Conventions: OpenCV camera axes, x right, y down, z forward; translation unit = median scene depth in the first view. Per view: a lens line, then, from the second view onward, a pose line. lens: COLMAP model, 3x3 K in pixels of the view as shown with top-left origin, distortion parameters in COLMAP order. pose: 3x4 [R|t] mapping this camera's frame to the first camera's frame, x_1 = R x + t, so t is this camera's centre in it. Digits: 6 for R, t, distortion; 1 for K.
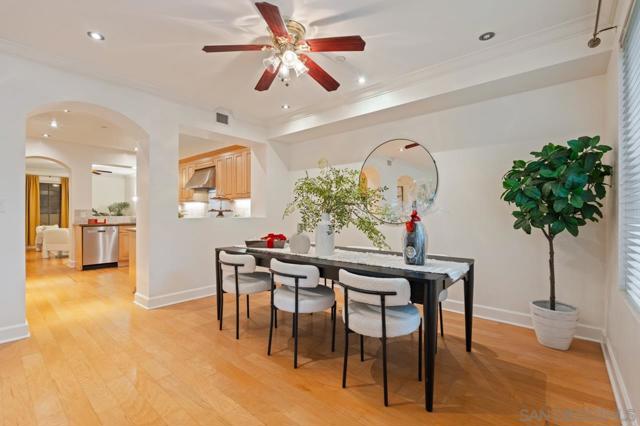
lens RADIAL K [[283.0, 0, 320.0], [0, 283.0, 213.0], [0, 0, 1]] dist [-0.003875, 0.000628]
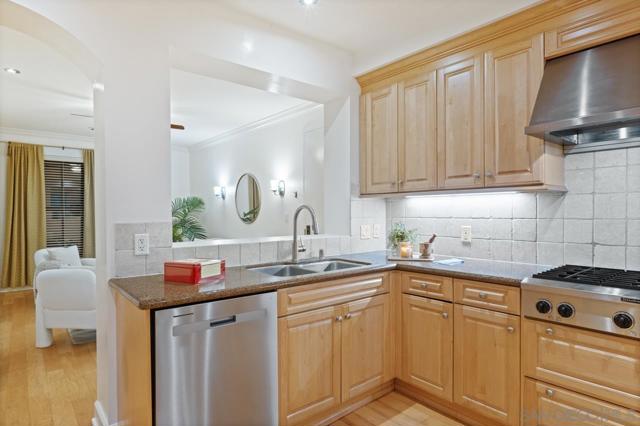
lens RADIAL K [[368.6, 0, 321.4], [0, 368.6, 214.2], [0, 0, 1]] dist [0.000535, 0.000068]
pose [[0.983571, -0.004968, -0.180456, -0.445651], [0.007280, 0.999900, 0.012150, -0.017863], [0.180377, -0.013264, 0.983508, 0.502333]]
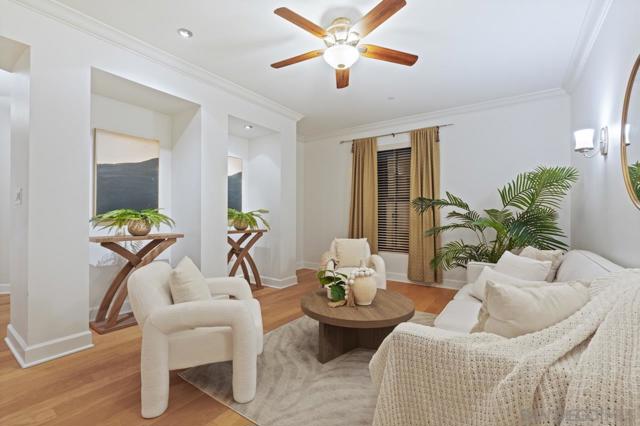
lens RADIAL K [[283.0, 0, 320.0], [0, 283.0, 213.0], [0, 0, 1]] dist [-0.003875, 0.000628]
pose [[0.091327, -0.002884, -0.995817, -0.564314], [0.002811, 0.999993, -0.002639, 0.005916], [0.995817, -0.002558, 0.091334, 0.964155]]
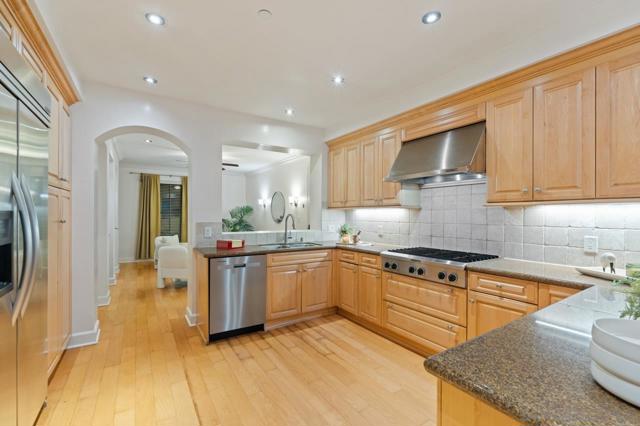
lens RADIAL K [[283.0, 0, 320.0], [0, 283.0, 213.0], [0, 0, 1]] dist [-0.003875, 0.000628]
pose [[0.956284, 0.001143, -0.292438, -0.336987], [-0.001222, 0.999999, -0.000087, -0.023344], [0.292437, 0.000440, 0.956285, 0.383080]]
